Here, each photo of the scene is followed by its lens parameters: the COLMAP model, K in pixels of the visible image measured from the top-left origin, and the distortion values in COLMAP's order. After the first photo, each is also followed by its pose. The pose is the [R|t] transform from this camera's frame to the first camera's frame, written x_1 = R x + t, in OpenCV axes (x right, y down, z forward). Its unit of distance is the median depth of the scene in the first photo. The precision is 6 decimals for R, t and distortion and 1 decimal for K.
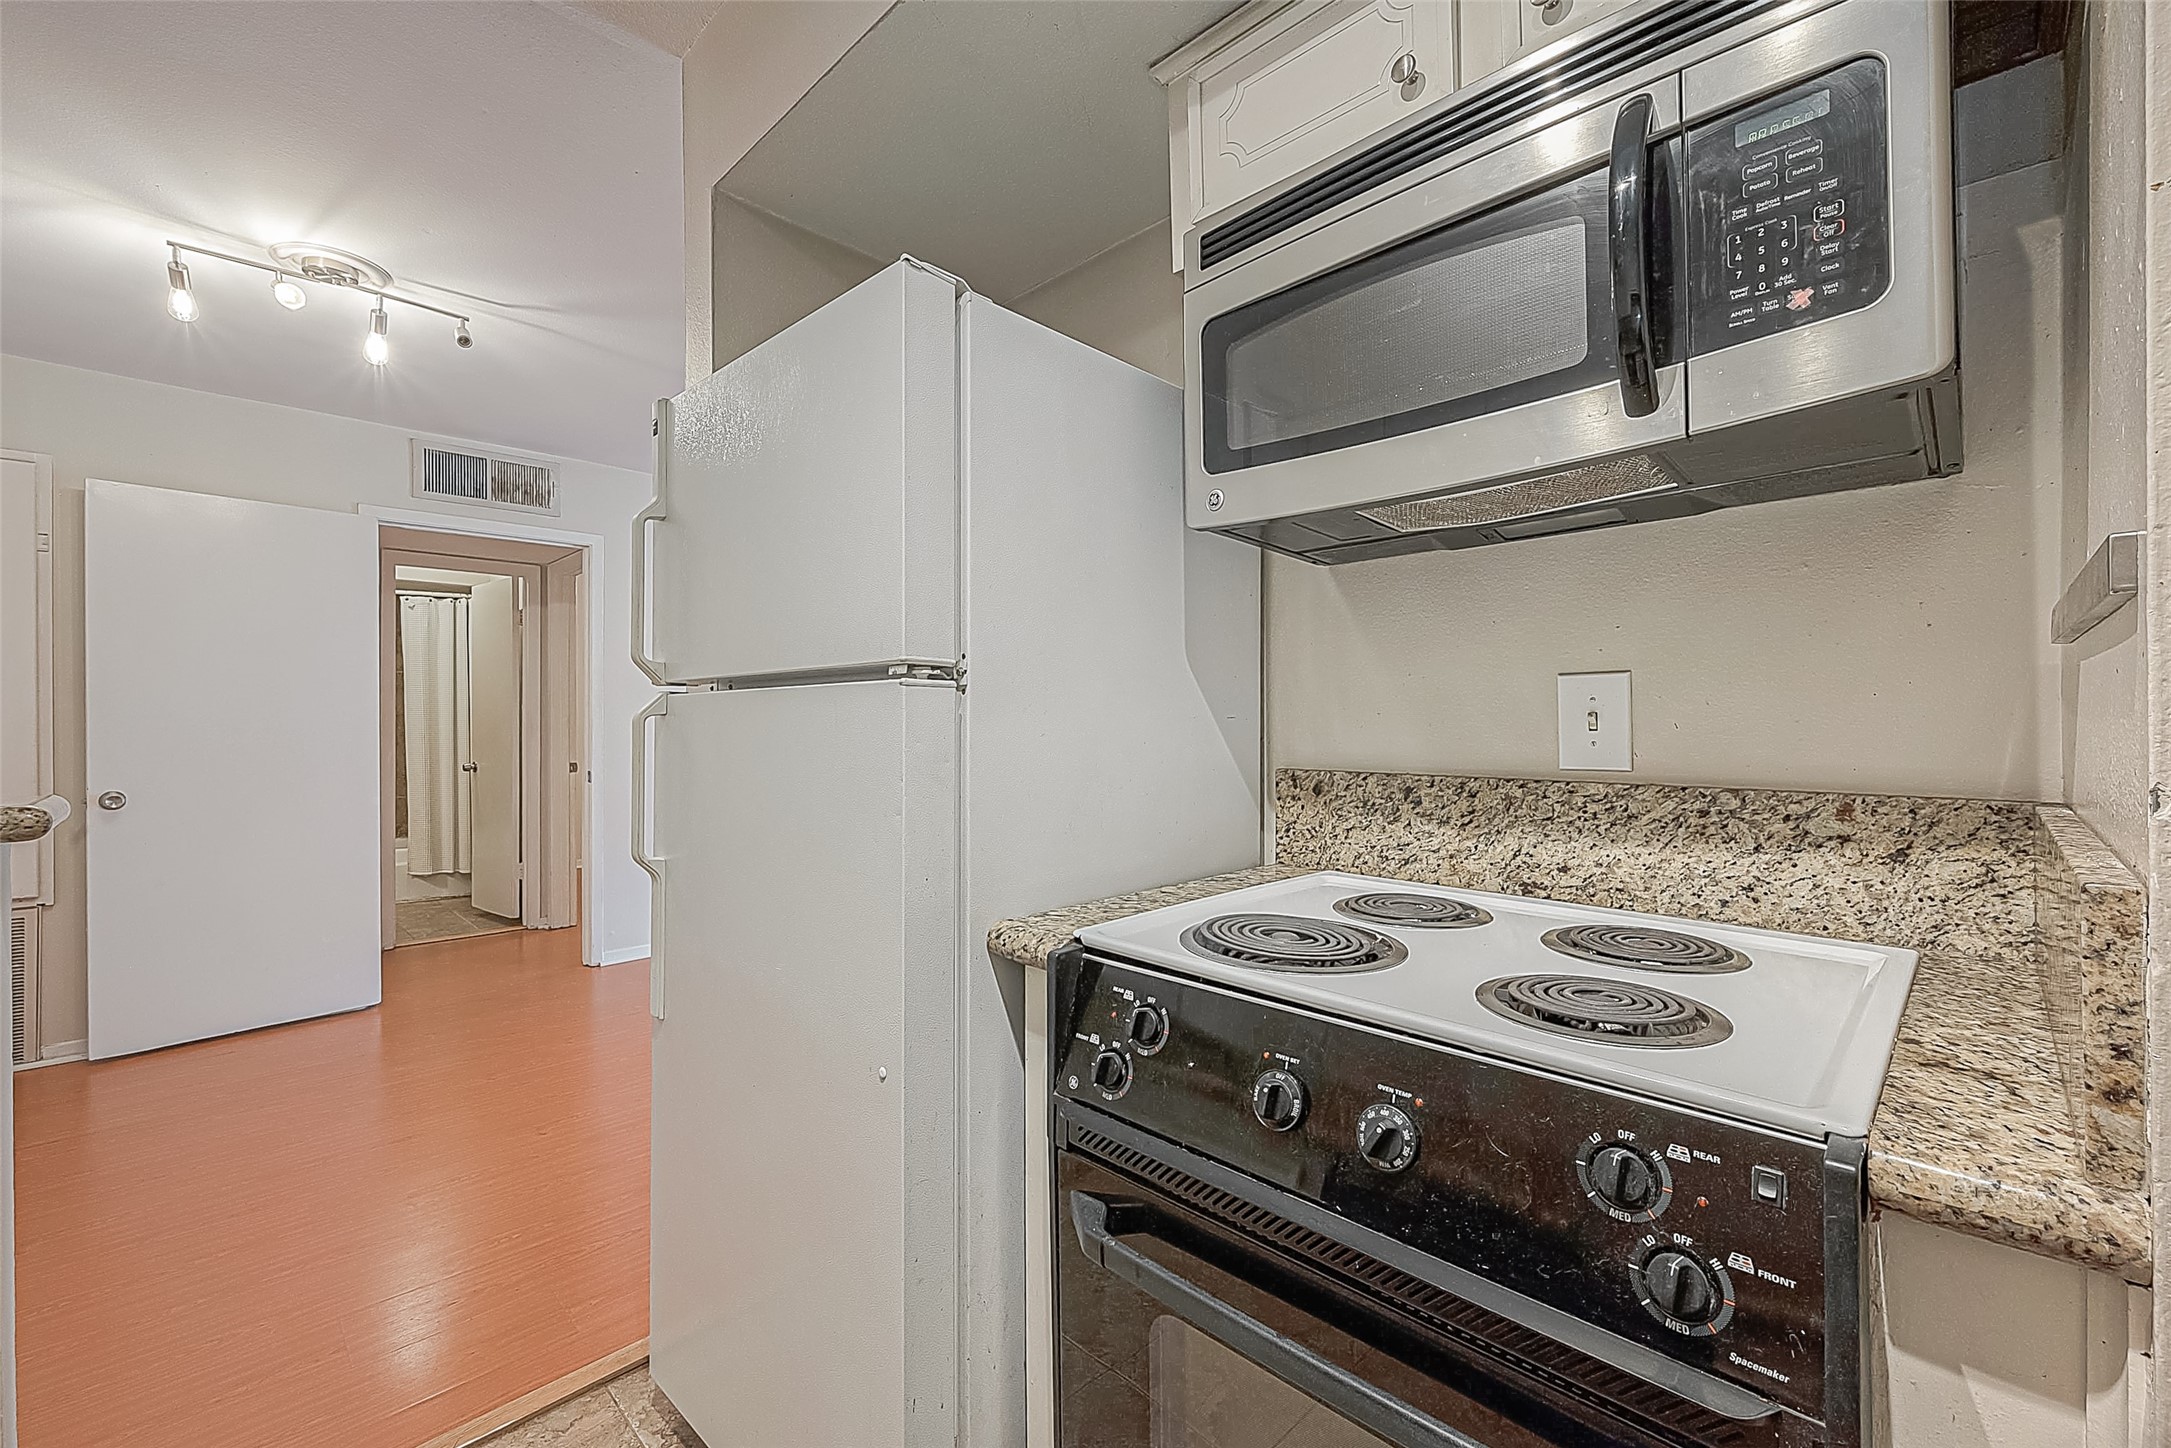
lens RADIAL K [[877.9, 0, 1080.8], [0, 877.9, 722.4], [0, 0, 1]] dist [-0.000819, 0.000024]
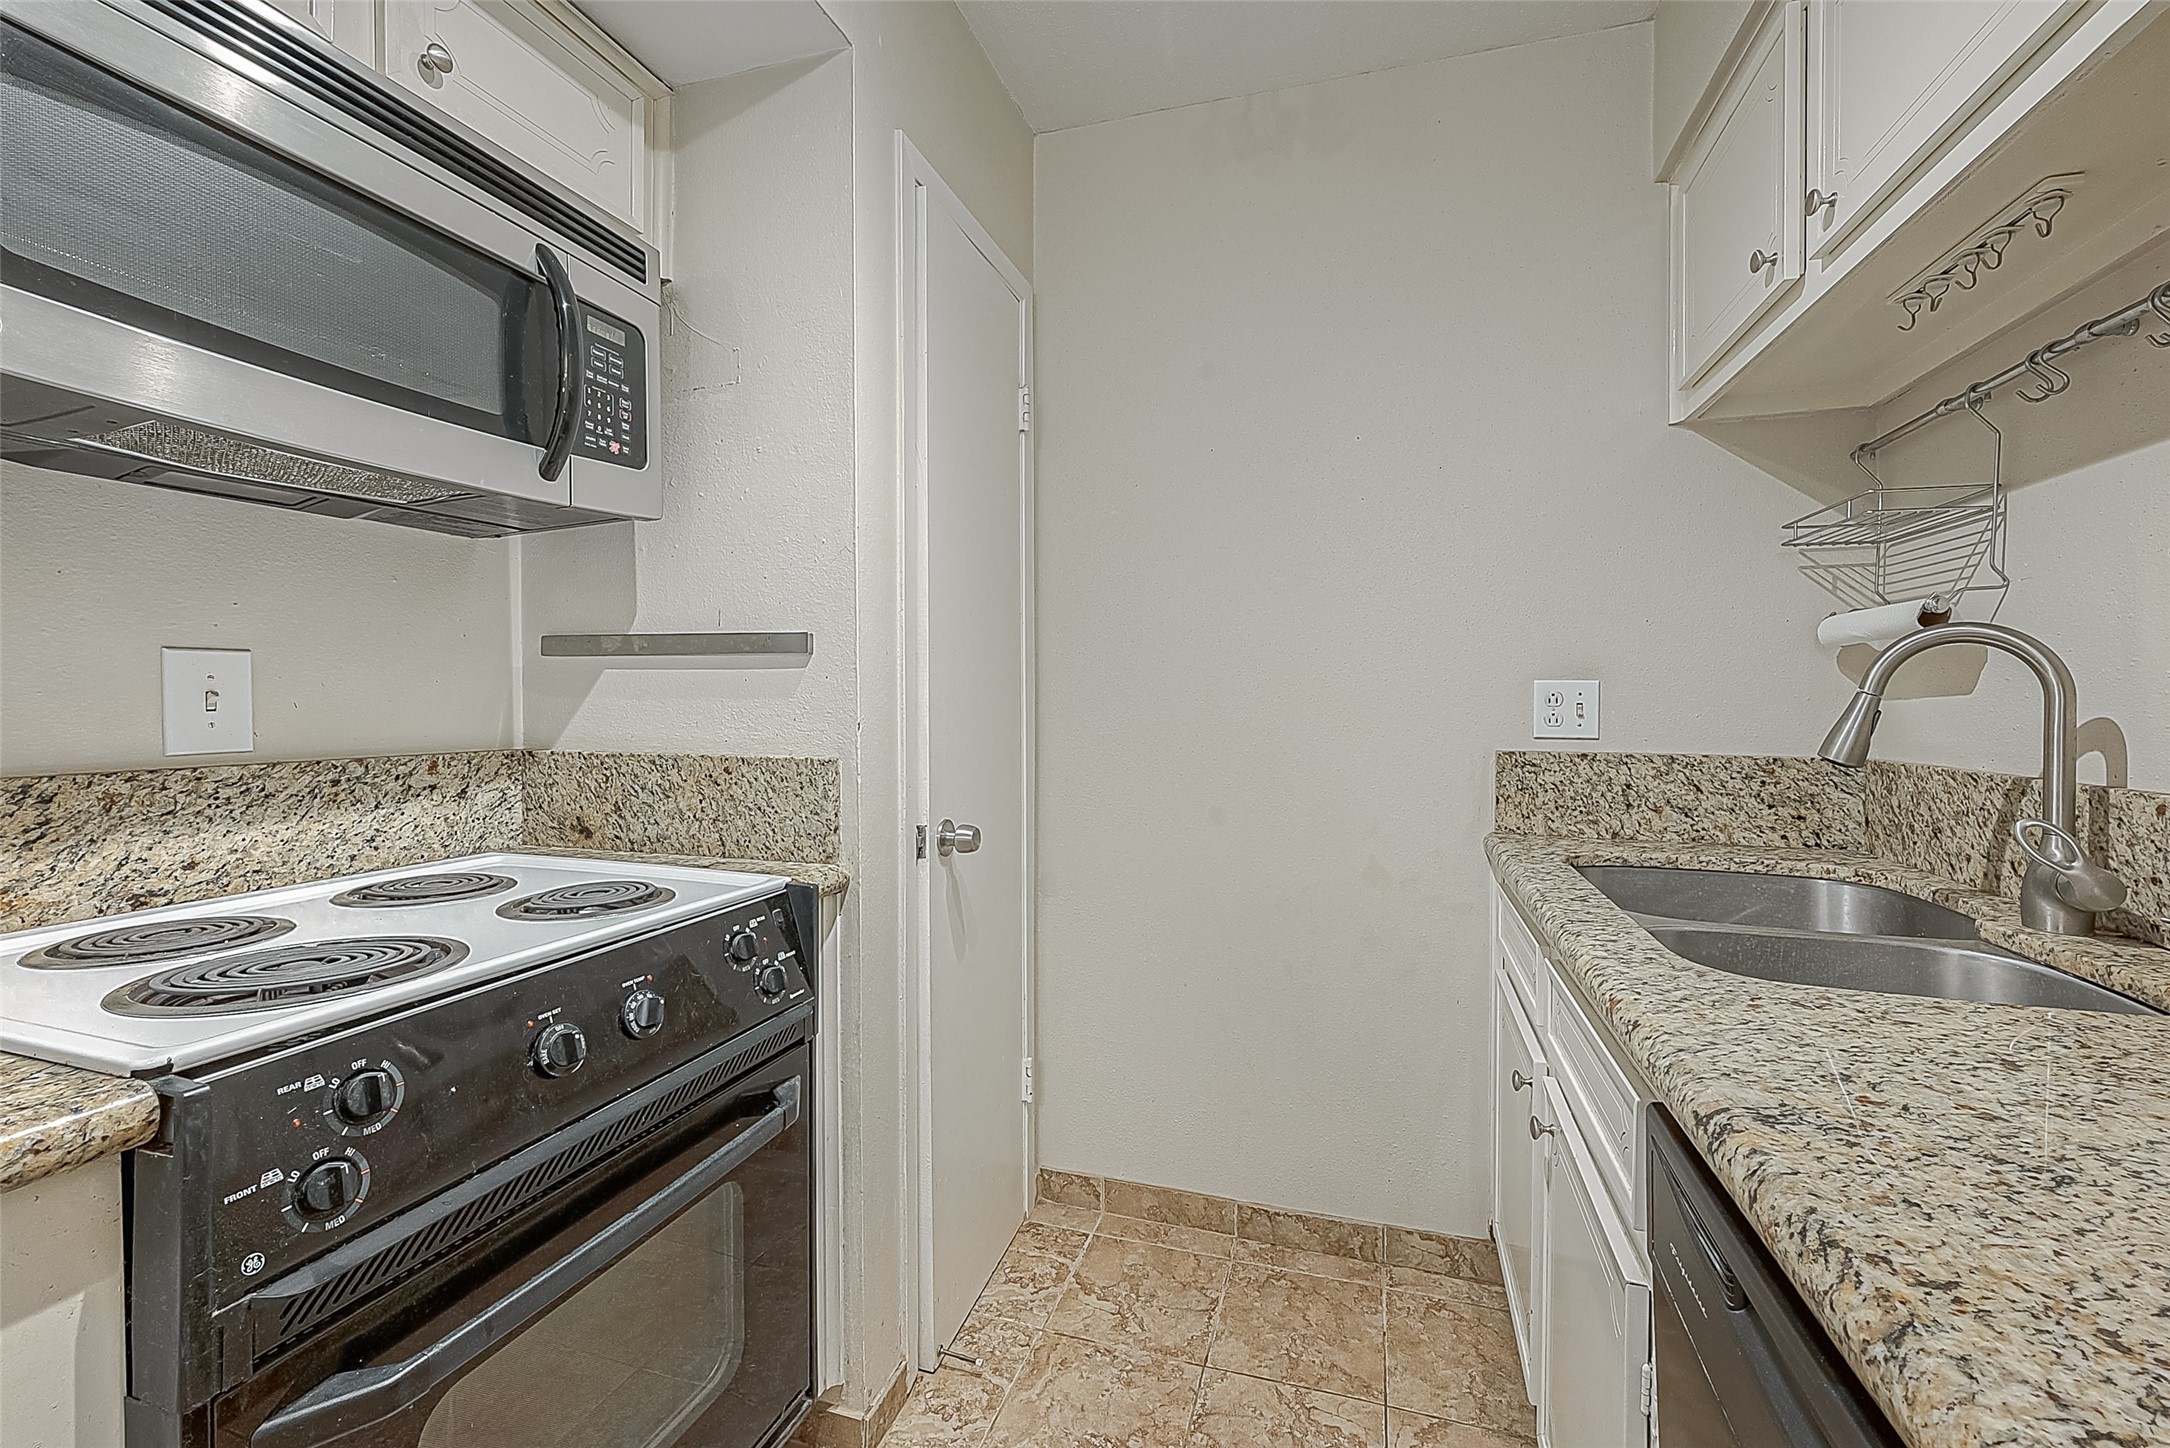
lens RADIAL K [[877.5, 0, 1103.0], [0, 877.5, 707.4], [0, 0, 1]] dist [-0.000819, 0.000024]
pose [[-0.455947, -0.006956, 0.889980, -0.737949], [0.002325, 0.999957, 0.009007, -0.000913], [-0.890004, 0.006176, -0.455911, 0.633092]]
